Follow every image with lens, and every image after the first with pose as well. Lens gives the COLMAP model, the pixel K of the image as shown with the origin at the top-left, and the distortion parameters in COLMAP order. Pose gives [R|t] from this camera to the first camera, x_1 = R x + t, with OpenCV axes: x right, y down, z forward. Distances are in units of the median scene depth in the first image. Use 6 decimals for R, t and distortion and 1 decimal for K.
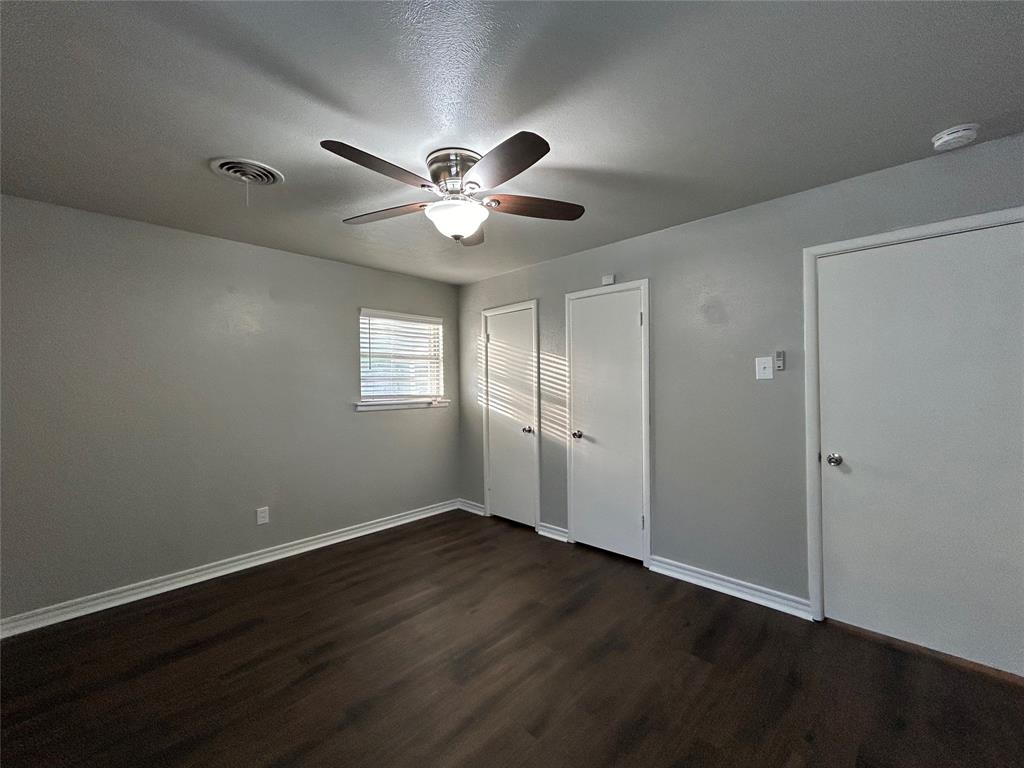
lens RADIAL K [[412.9, 0, 512.6], [0, 412.9, 382.3], [0, 0, 1]] dist [0.000813, 0.000136]
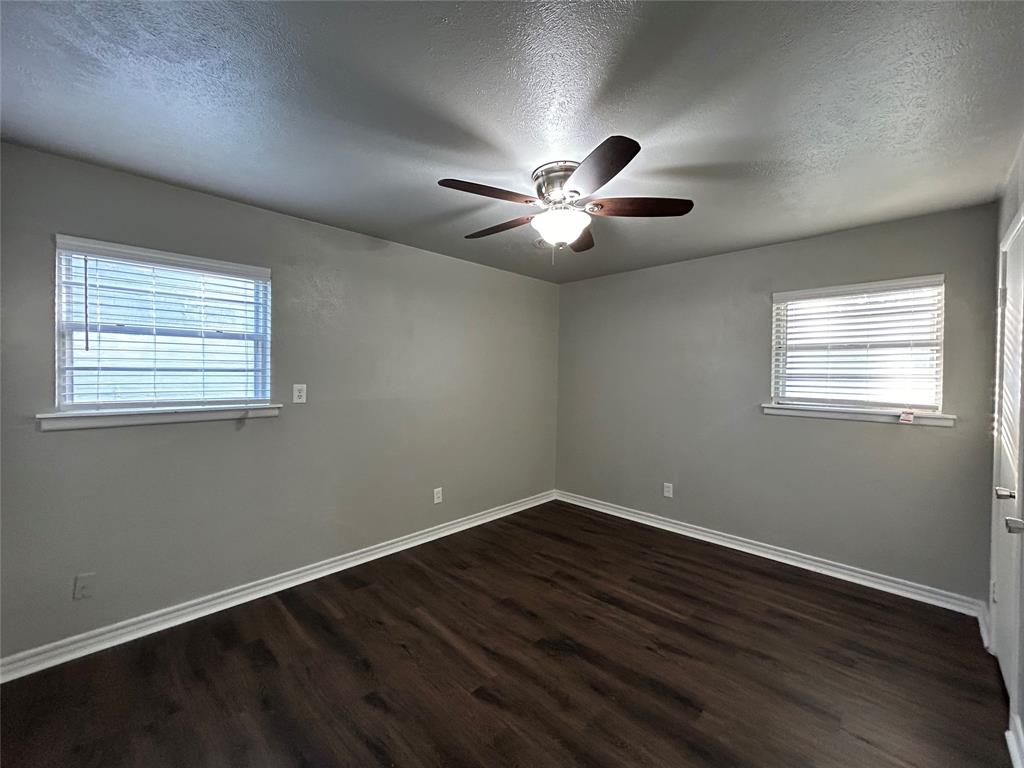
lens RADIAL K [[412.9, 0, 512.6], [0, 412.9, 382.3], [0, 0, 1]] dist [0.000813, 0.000136]
pose [[-0.029265, 0.022533, -0.999318, 0.560652], [-0.004585, 0.999732, 0.022677, -0.017006], [0.999561, 0.005245, -0.029154, 0.534819]]
